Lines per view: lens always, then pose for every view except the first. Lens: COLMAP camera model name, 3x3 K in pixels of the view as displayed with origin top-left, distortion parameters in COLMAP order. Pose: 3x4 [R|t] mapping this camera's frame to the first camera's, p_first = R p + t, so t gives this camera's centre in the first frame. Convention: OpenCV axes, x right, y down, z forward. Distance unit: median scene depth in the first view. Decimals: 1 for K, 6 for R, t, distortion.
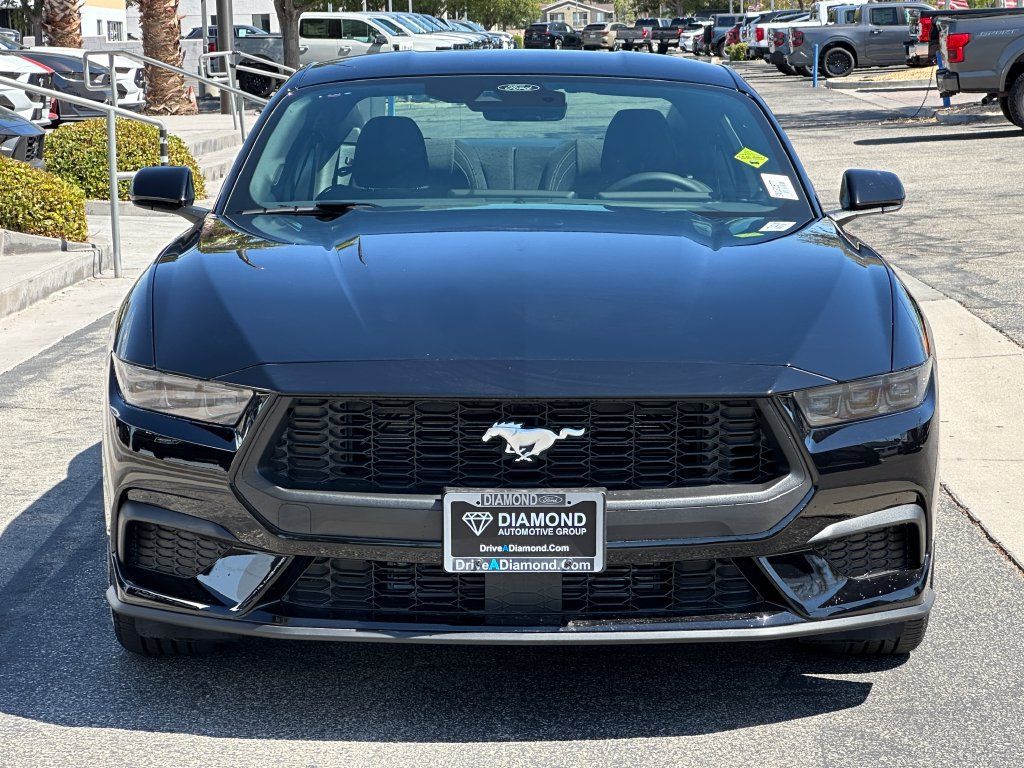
lens RADIAL K [[2799.8, 0, 512.0], [0, 2799.8, 384.0], [0, 0, 1]] dist [-0.410402, 10.607667]
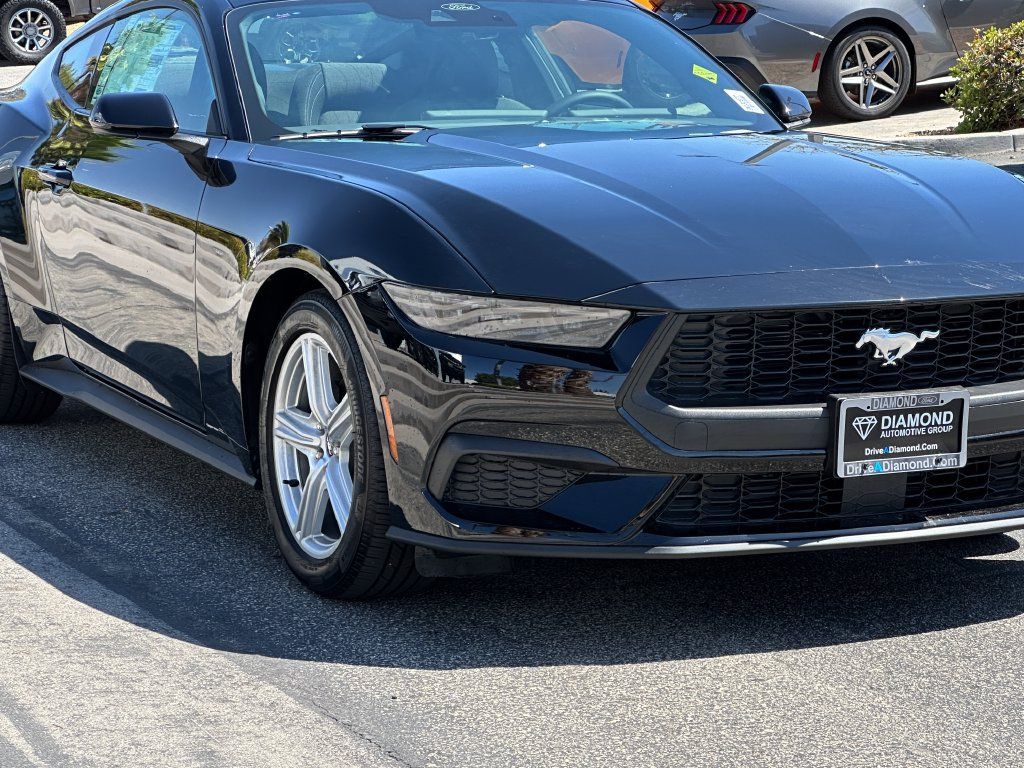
lens RADIAL K [[2799.8, 0, 512.0], [0, 2799.8, 384.0], [0, 0, 1]] dist [-0.410402, 10.607667]
pose [[0.907713, -0.060582, 0.415195, -0.552156], [0.050562, 0.998104, 0.035095, -0.008590], [-0.416534, -0.010863, 0.909055, 0.124432]]
